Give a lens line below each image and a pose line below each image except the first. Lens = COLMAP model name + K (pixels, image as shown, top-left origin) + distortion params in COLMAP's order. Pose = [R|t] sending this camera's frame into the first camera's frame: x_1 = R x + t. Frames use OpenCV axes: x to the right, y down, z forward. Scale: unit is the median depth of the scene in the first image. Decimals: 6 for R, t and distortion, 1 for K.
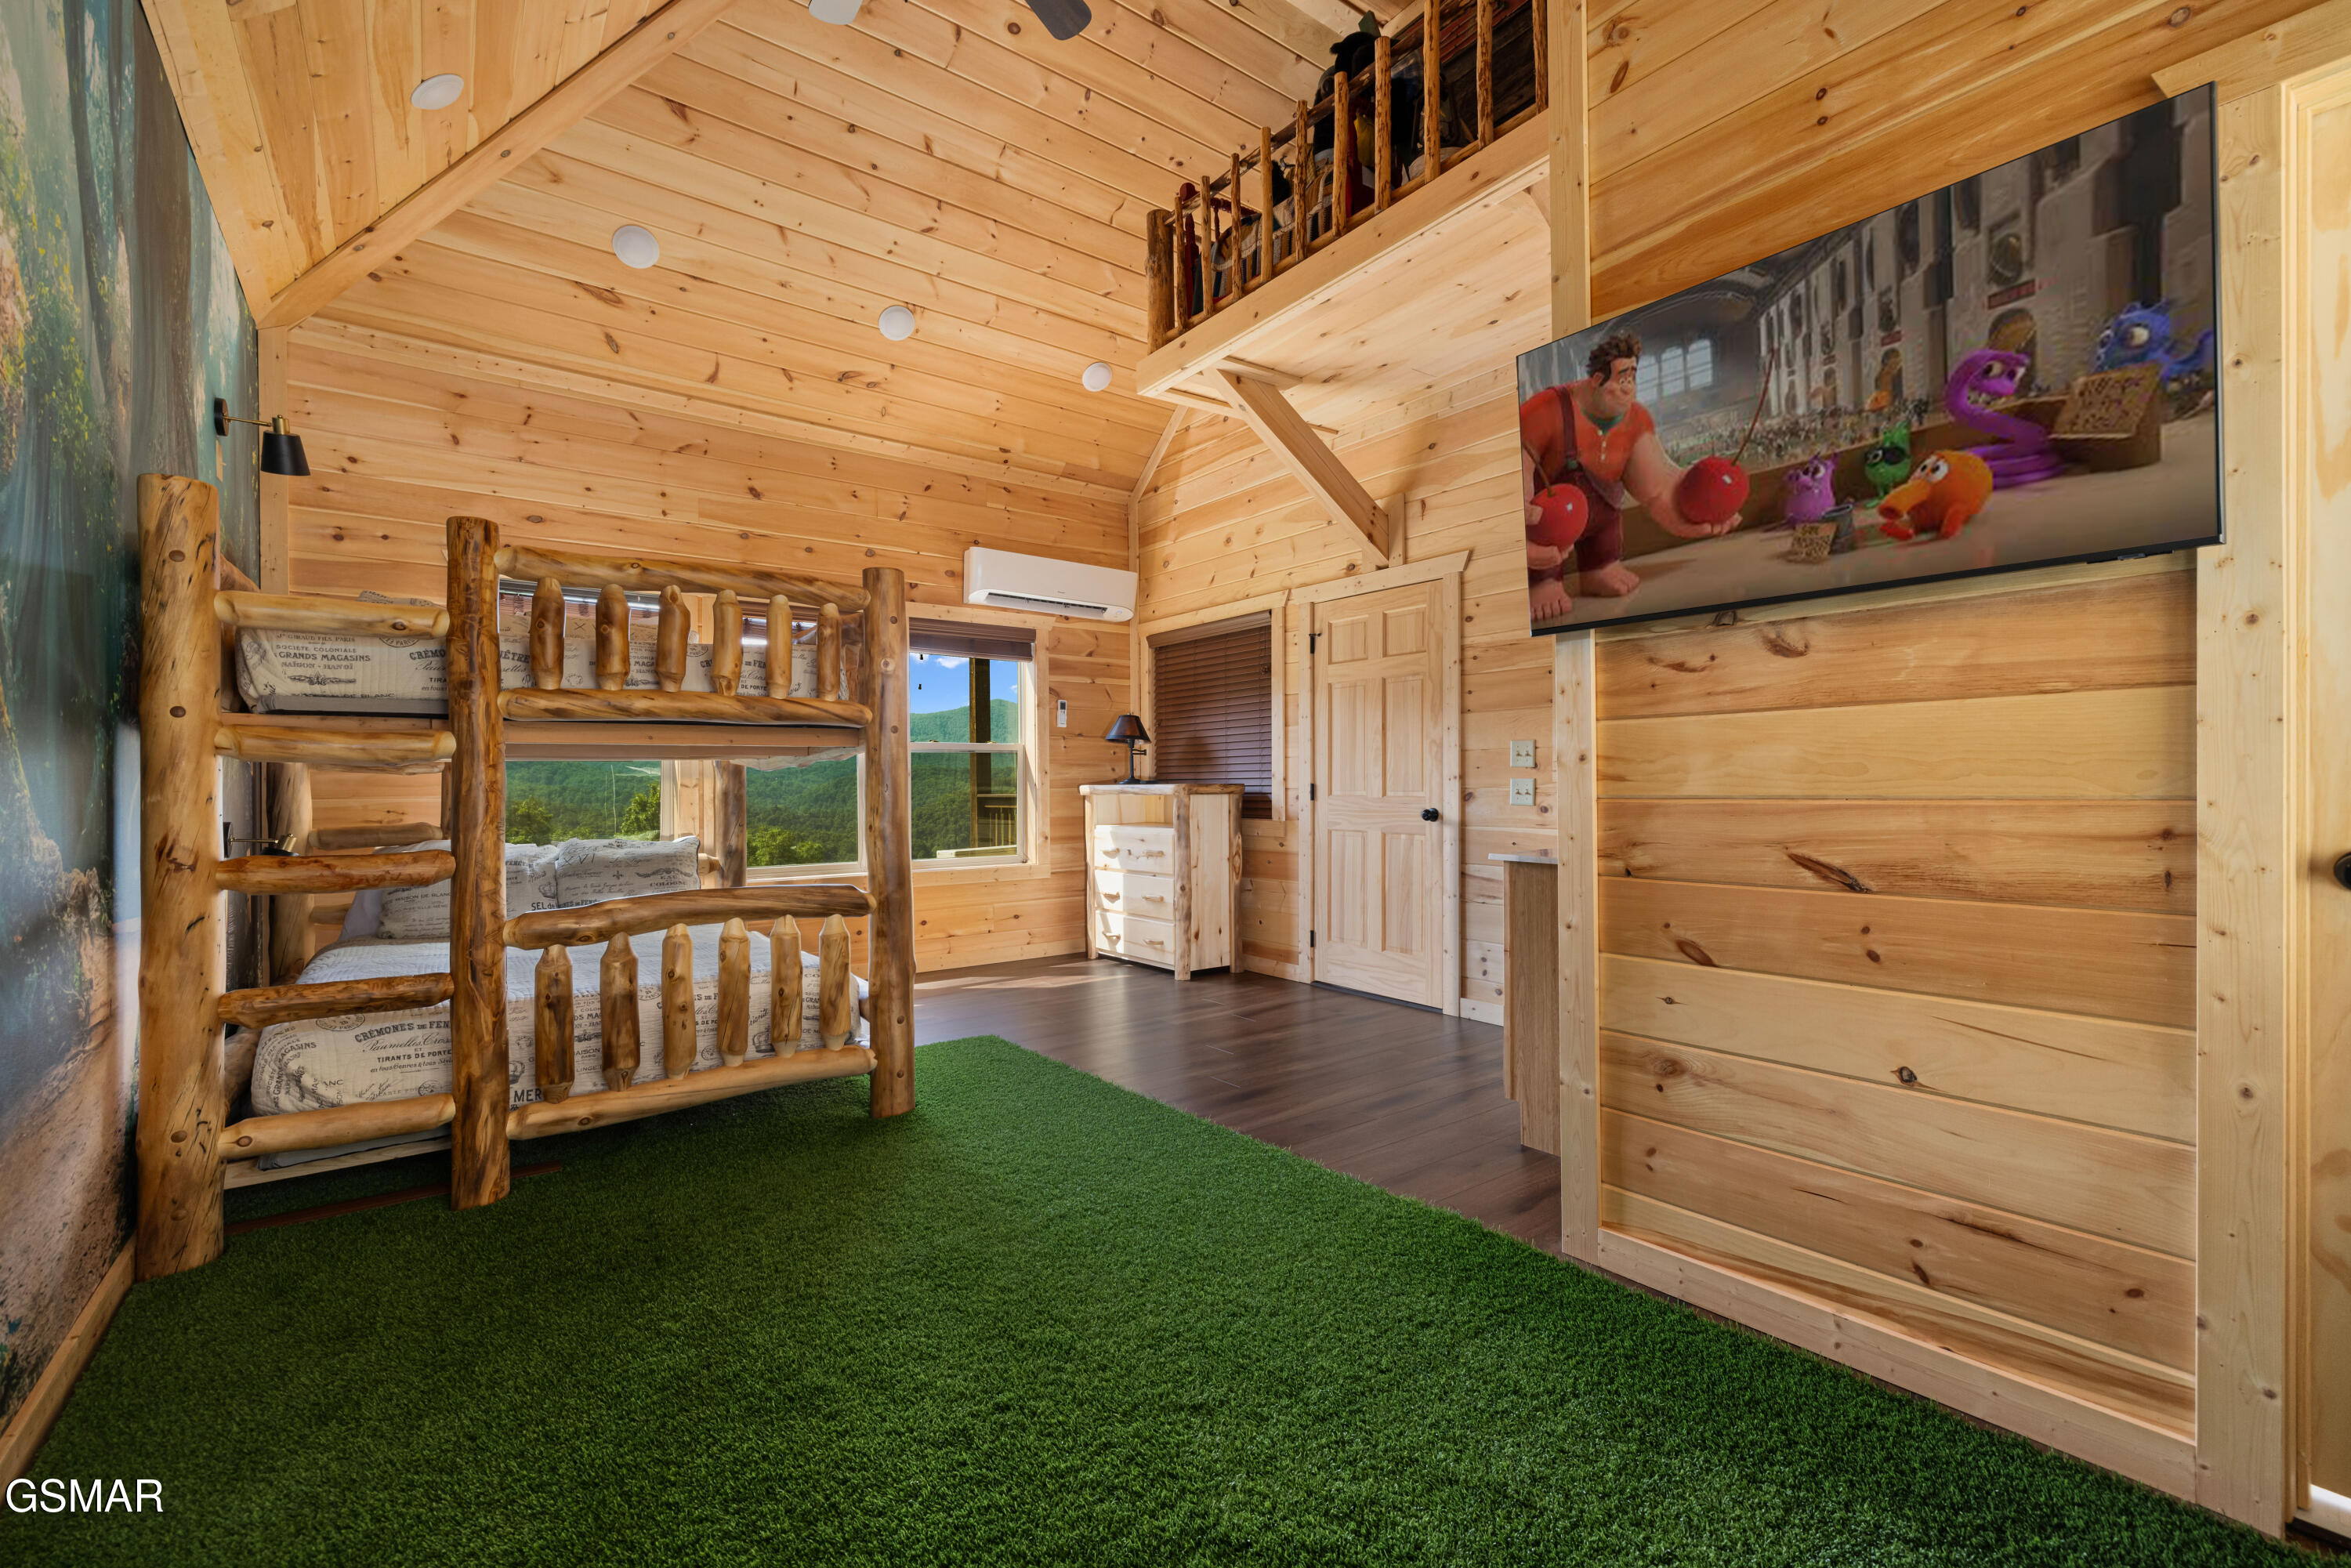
lens RADIAL K [[998.7, 0, 1187.7], [0, 998.7, 780.0], [0, 0, 1]] dist [0.000870, -0.000193]
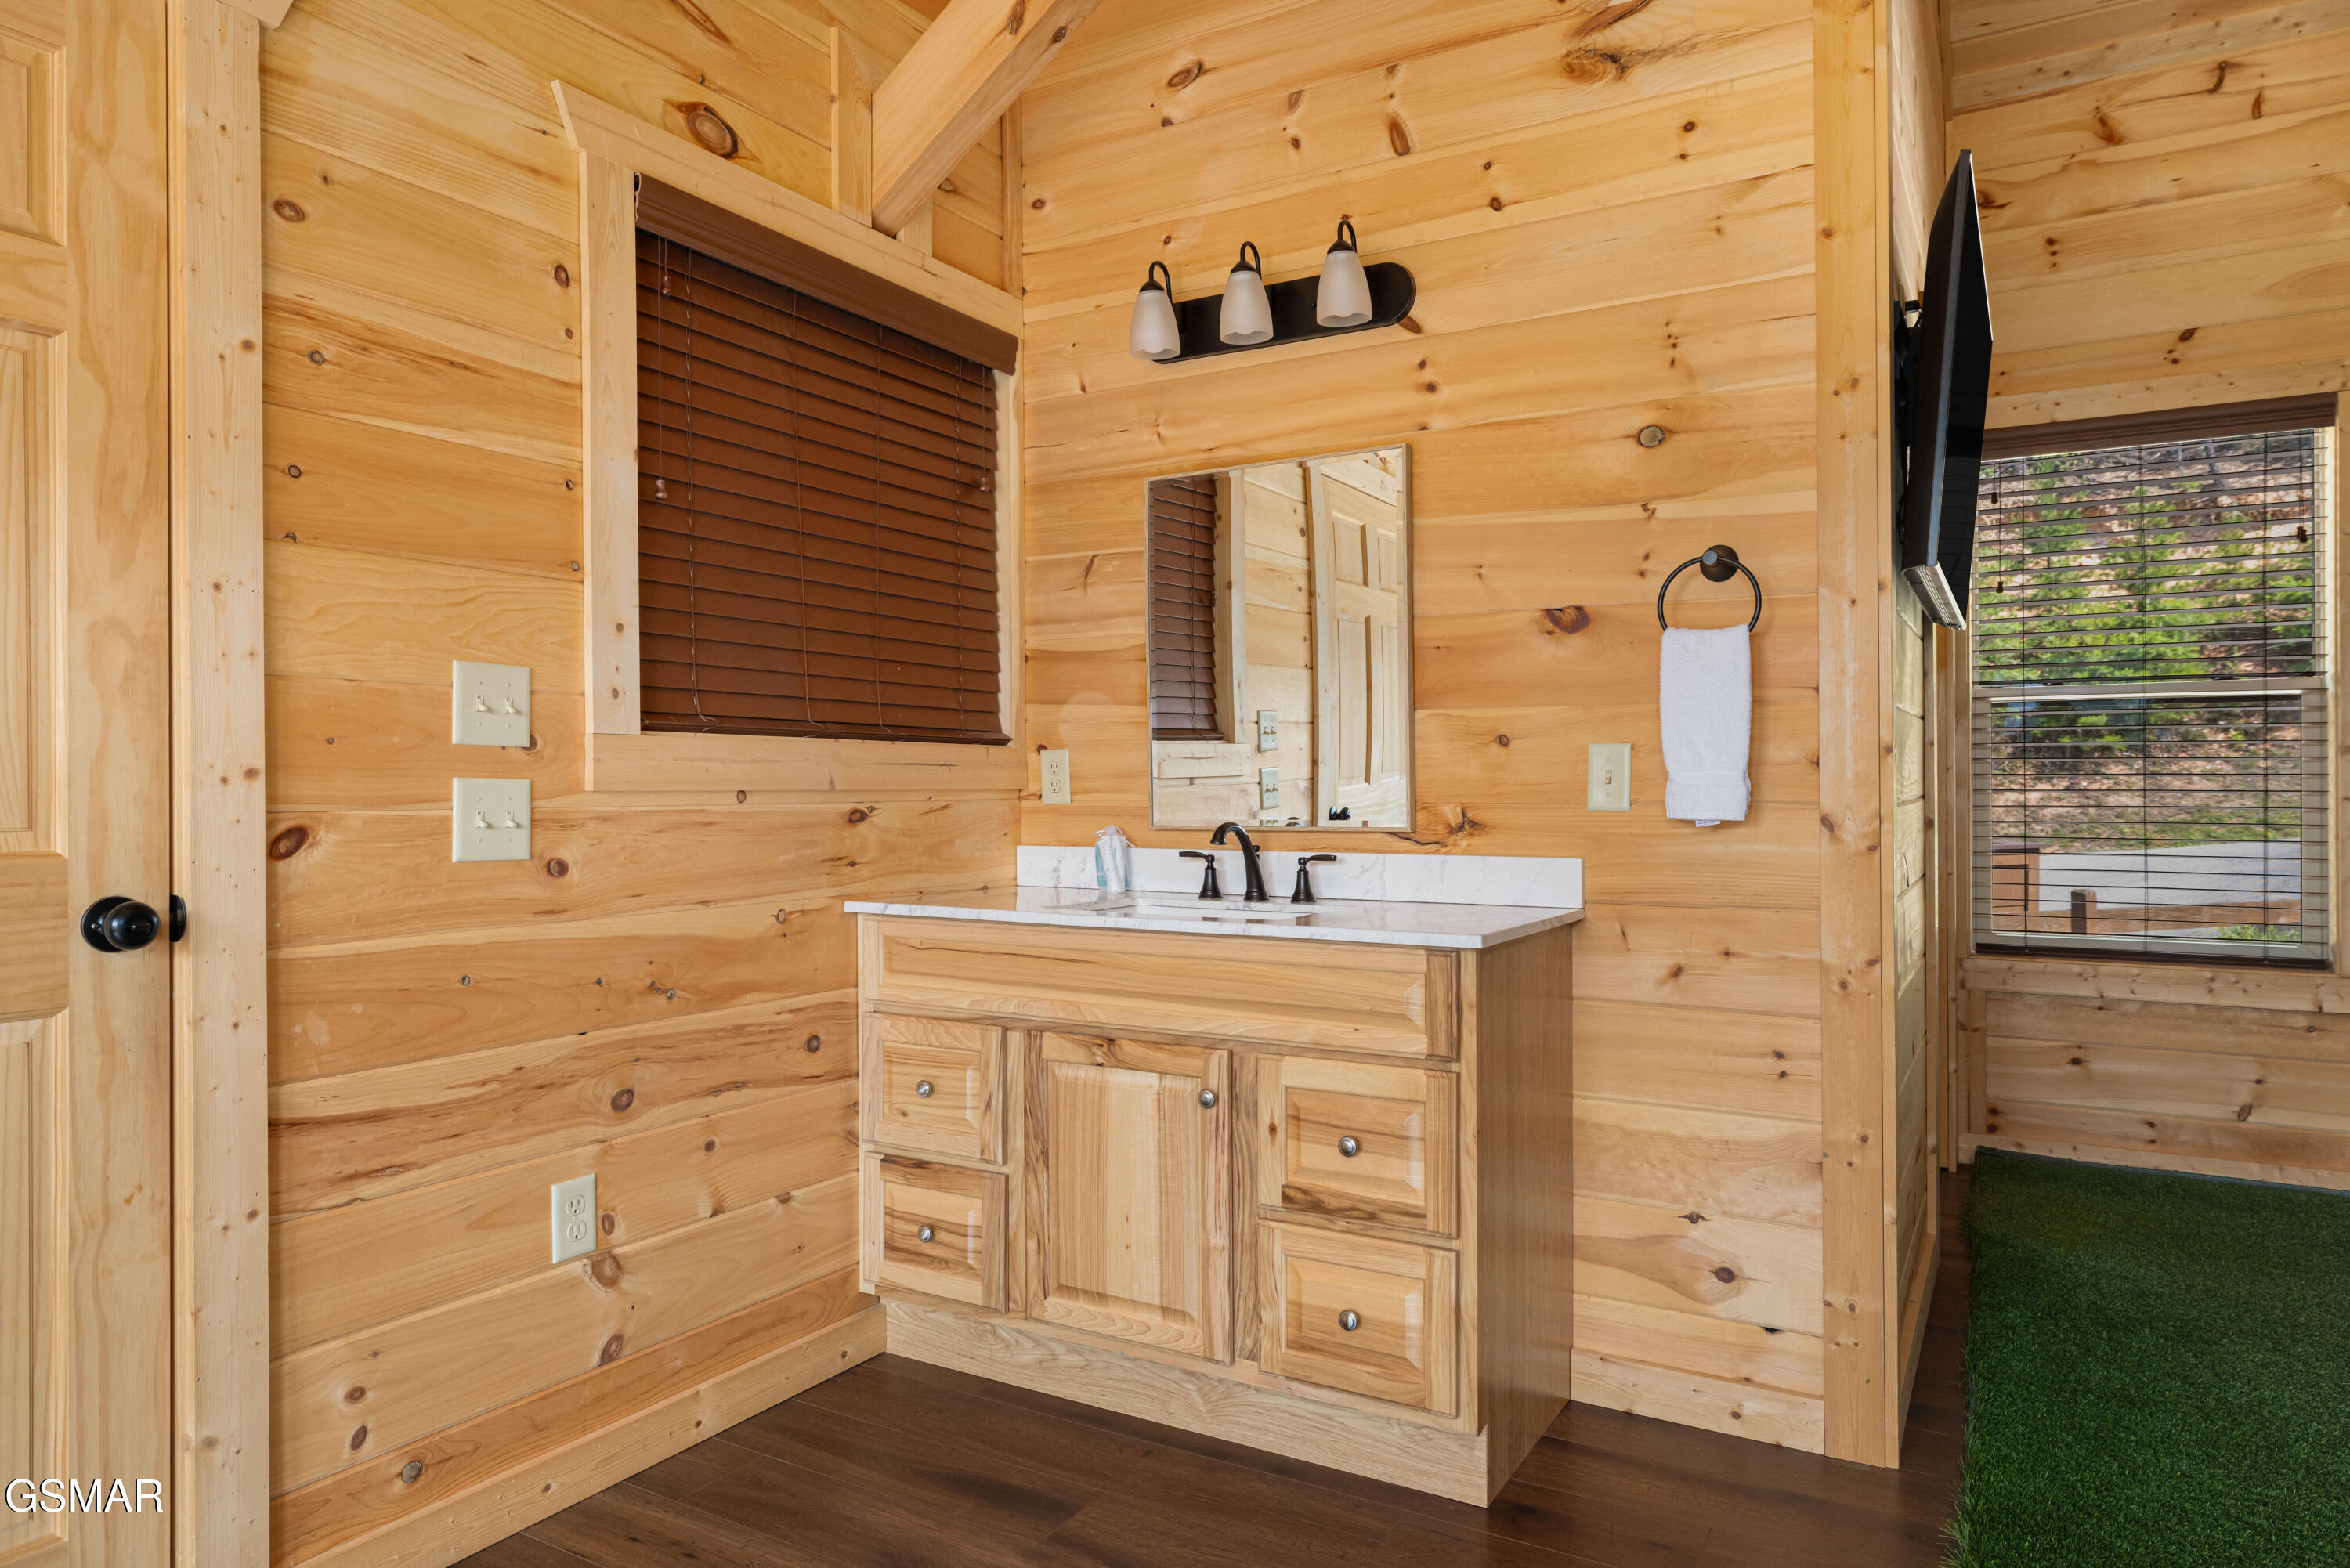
lens RADIAL K [[1449.9, 0, 1175.0], [0, 1449.9, 784.0], [0, 0, 1]] dist [0.000959, 0.000224]
pose [[-0.375738, 0.006725, 0.926702, -0.188709], [0.004735, 0.999975, -0.005337, 0.003832], [-0.926714, 0.002382, -0.375760, 0.923800]]
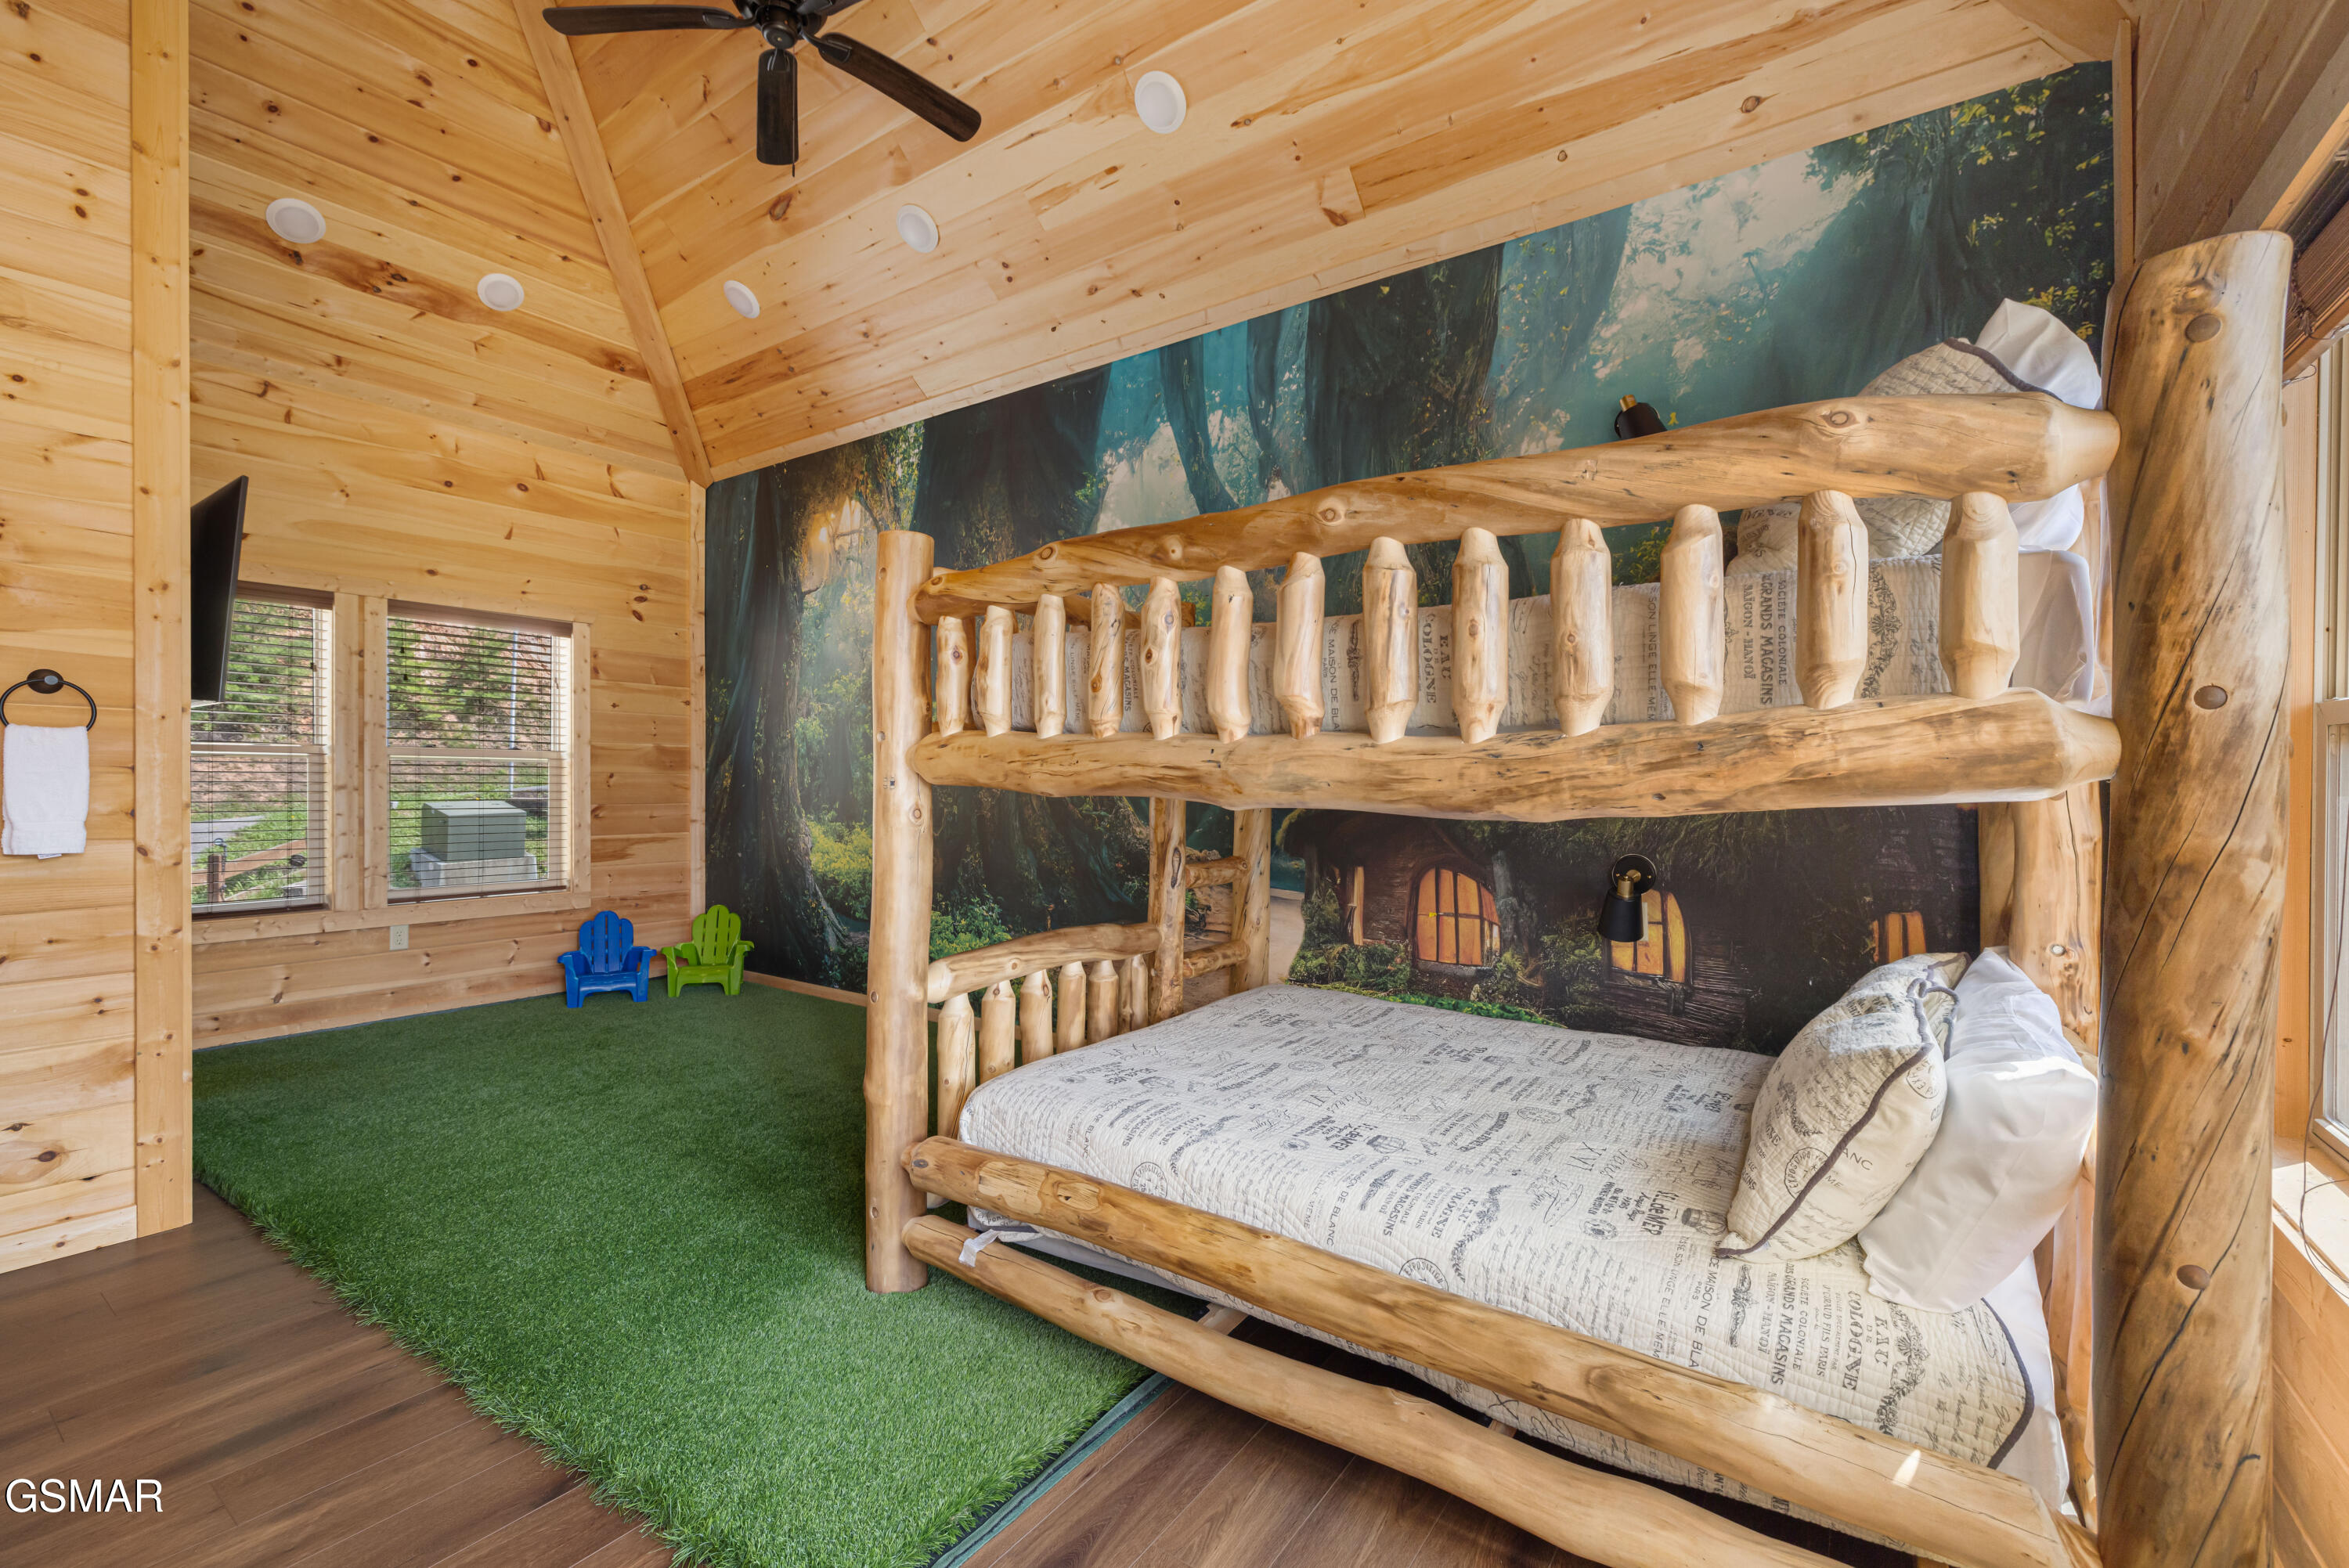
lens RADIAL K [[997.8, 0, 1186.7], [0, 997.8, 780.0], [0, 0, 1]] dist [0.000870, -0.000193]
pose [[-0.951544, 0.001708, -0.307508, -0.198171], [0.001112, 0.999997, 0.002111, -0.025988], [0.307510, 0.001666, -0.951543, 1.259608]]
